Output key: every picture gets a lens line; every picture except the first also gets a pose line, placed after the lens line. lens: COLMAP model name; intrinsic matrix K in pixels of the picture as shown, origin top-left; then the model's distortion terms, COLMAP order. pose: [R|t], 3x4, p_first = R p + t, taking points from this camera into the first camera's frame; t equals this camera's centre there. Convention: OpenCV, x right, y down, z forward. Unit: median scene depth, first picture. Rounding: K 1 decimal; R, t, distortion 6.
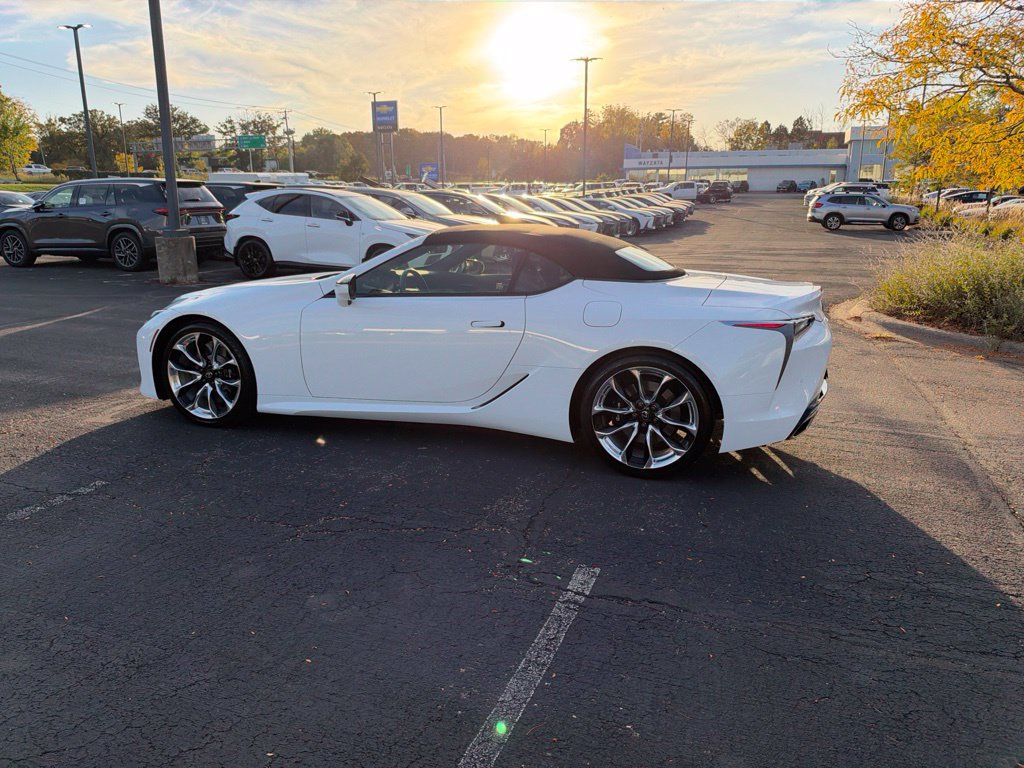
lens RADIAL K [[743.2, 0, 520.8], [0, 743.2, 392.5], [0, 0, 1]] dist [0.006307, -0.022144]
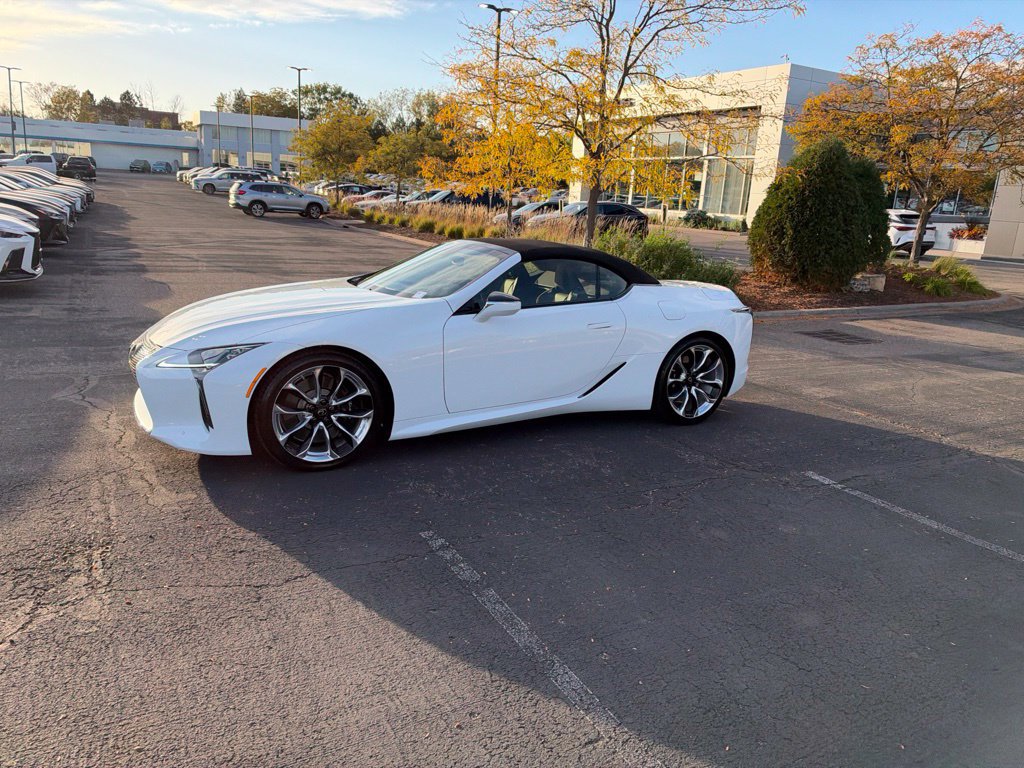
lens RADIAL K [[743.2, 0, 517.9], [0, 743.2, 382.7], [0, 0, 1]] dist [0.006307, -0.022144]
pose [[0.672308, -0.141703, 0.726583, -0.306593], [0.133089, 0.988653, 0.069667, -0.030307], [-0.728210, 0.049862, 0.683538, 0.077151]]
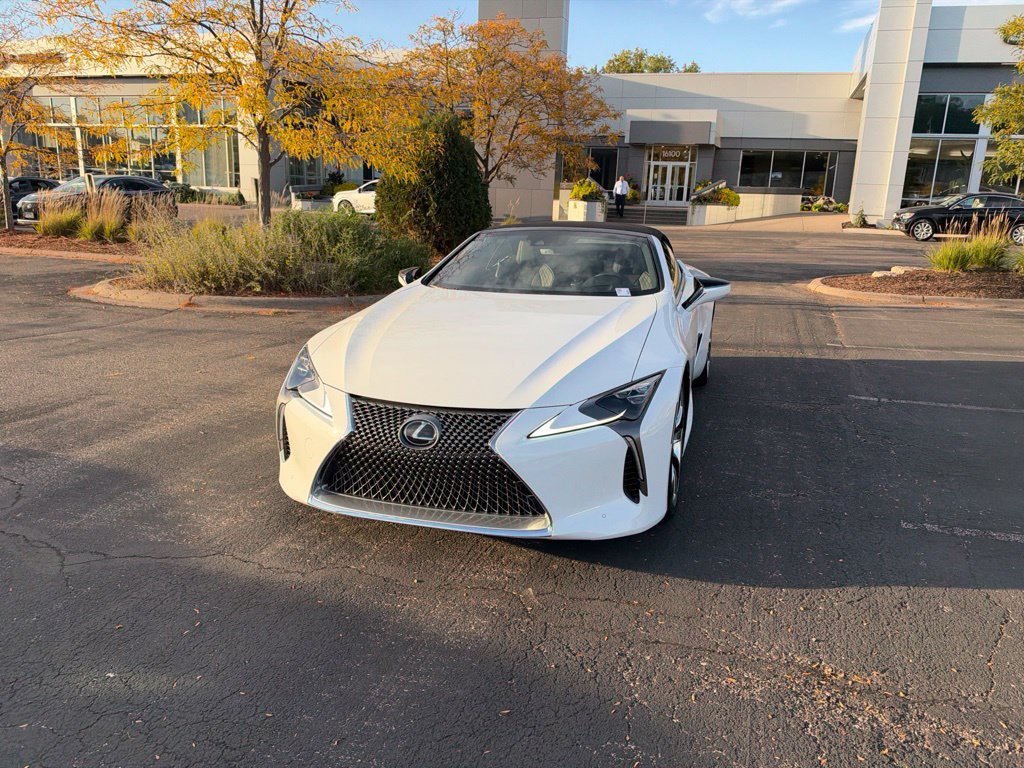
lens RADIAL K [[743.2, 0, 515.7], [0, 743.2, 369.0], [0, 0, 1]] dist [0.006307, -0.022144]
pose [[-0.011076, -0.228528, 0.973474, -0.377893], [0.223327, 0.948378, 0.225177, -0.099161], [-0.974681, 0.219898, 0.040532, 0.375534]]
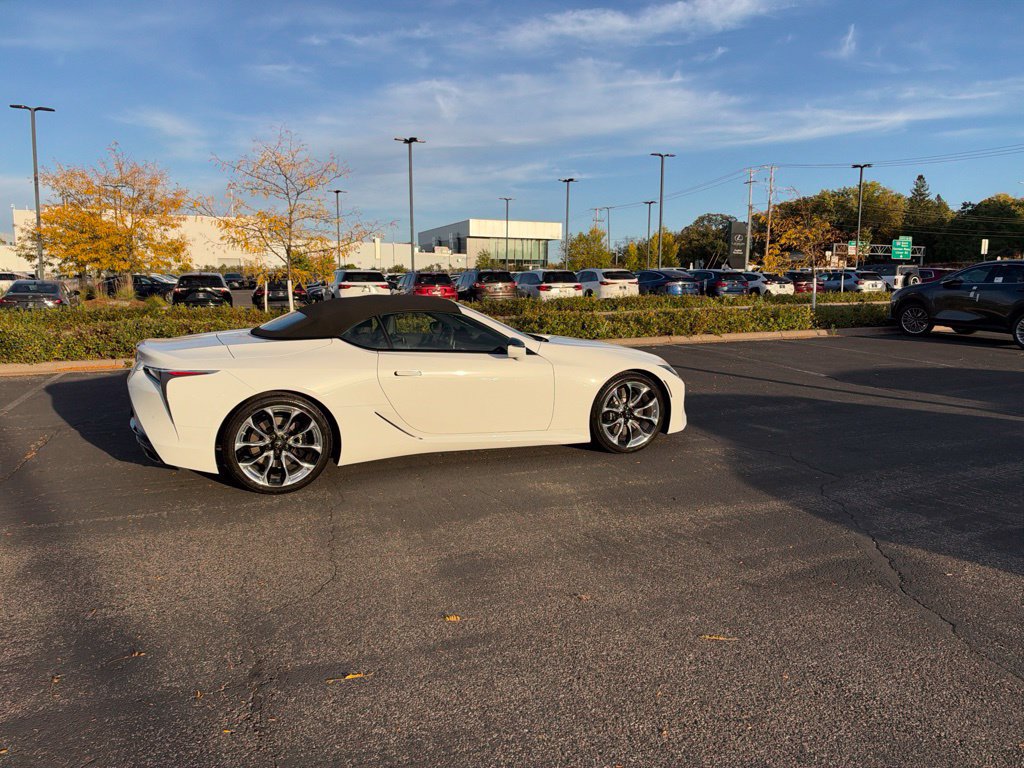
lens RADIAL K [[743.2, 0, 515.6], [0, 743.2, 386.9], [0, 0, 1]] dist [0.006307, -0.022144]
pose [[-0.751979, 0.088994, -0.653152, 0.233691], [-0.171324, 0.930408, 0.324019, -0.182587], [0.636534, 0.355556, -0.684401, 0.711128]]
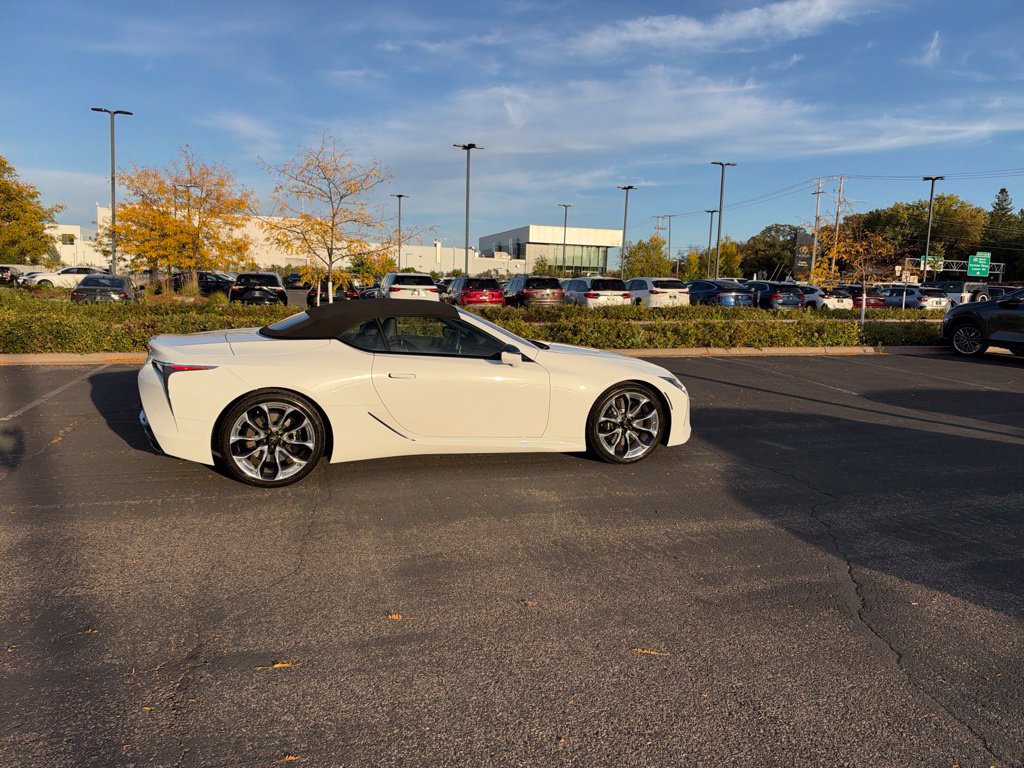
lens RADIAL K [[743.2, 0, 514.6], [0, 743.2, 387.4], [0, 0, 1]] dist [0.006307, -0.022144]
pose [[-0.804080, 0.055198, -0.591954, 0.208830], [-0.180456, 0.926046, 0.331473, -0.190447], [0.566473, 0.373353, -0.734654, 0.734871]]
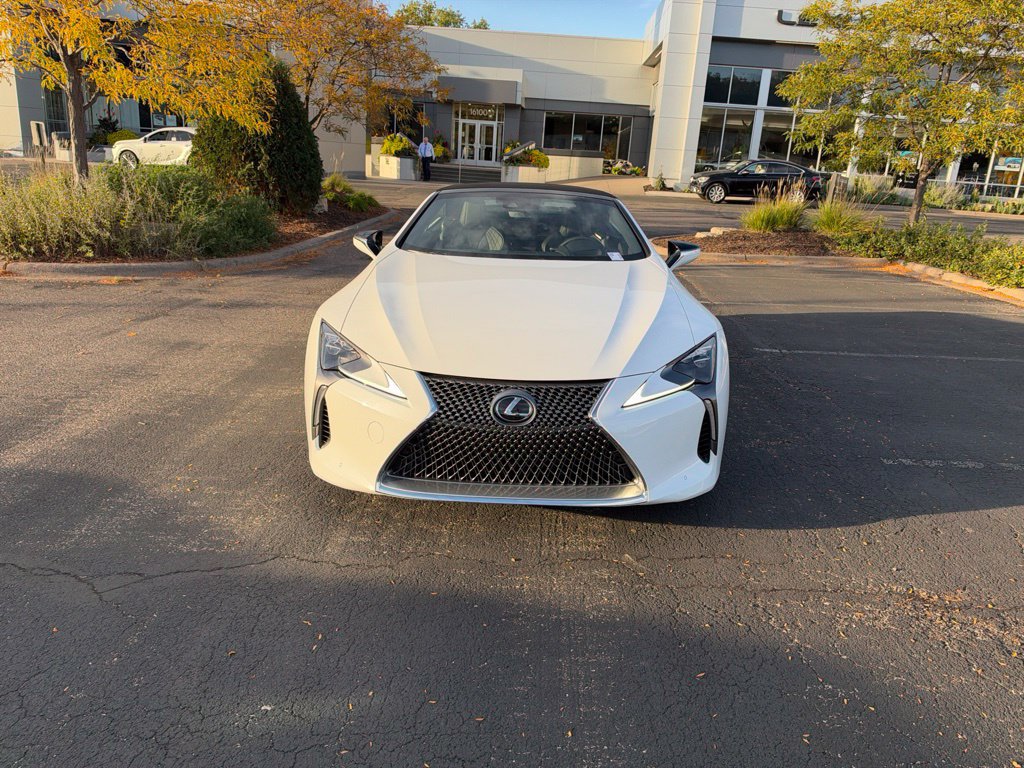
lens RADIAL K [[743.2, 0, 515.5], [0, 743.2, 378.3], [0, 0, 1]] dist [0.006307, -0.022144]
pose [[-0.282948, -0.283741, 0.916205, -0.359939], [0.187579, 0.920424, 0.342977, -0.116823], [-0.940614, 0.268905, -0.207209, 0.451277]]
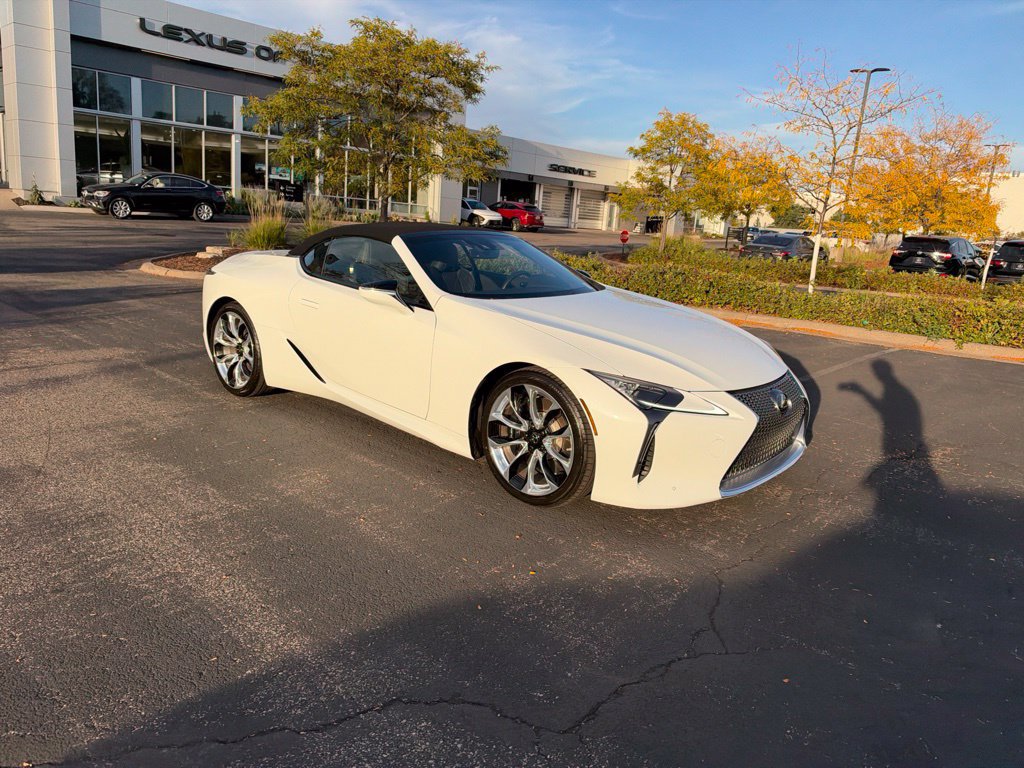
lens RADIAL K [[743.2, 0, 515.8], [0, 743.2, 374.5], [0, 0, 1]] dist [0.006307, -0.022144]
pose [[-0.916329, -0.142590, 0.374178, -0.194138], [0.035617, 0.901722, 0.430846, -0.169517], [-0.398839, 0.408124, -0.821196, 0.665185]]
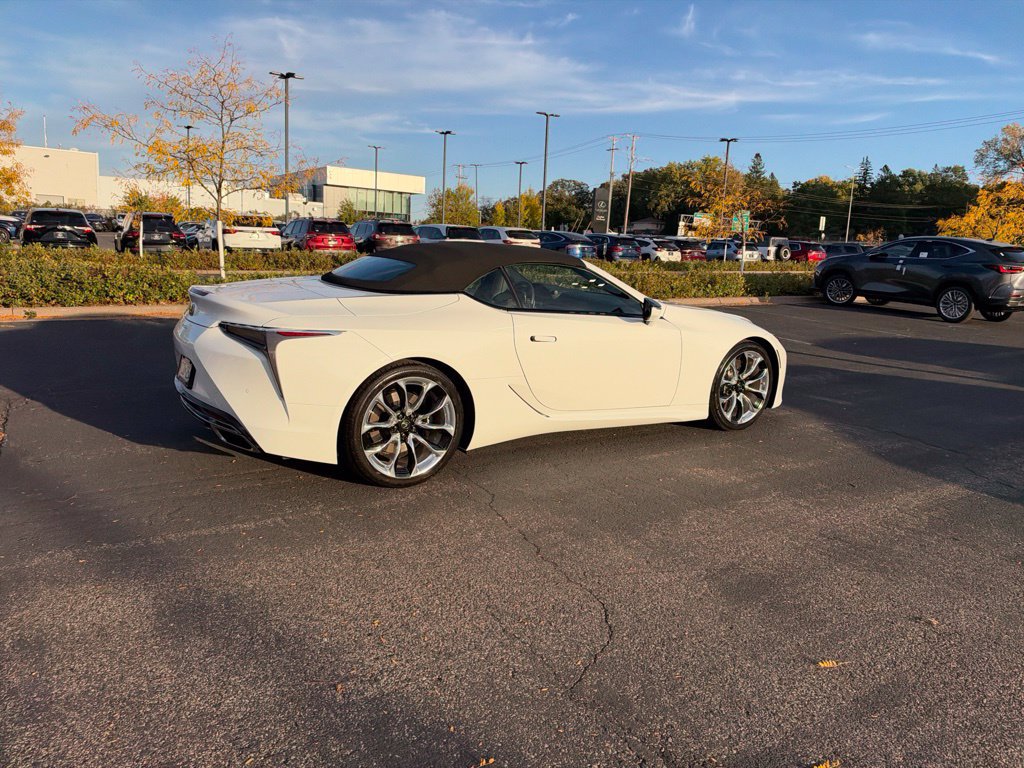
lens RADIAL K [[743.2, 0, 514.2], [0, 743.2, 373.7], [0, 0, 1]] dist [0.006307, -0.022144]
pose [[-0.605736, 0.107018, -0.788436, 0.284689], [-0.249385, 0.915447, 0.315854, -0.138374], [0.755573, 0.387948, -0.527830, 0.573819]]
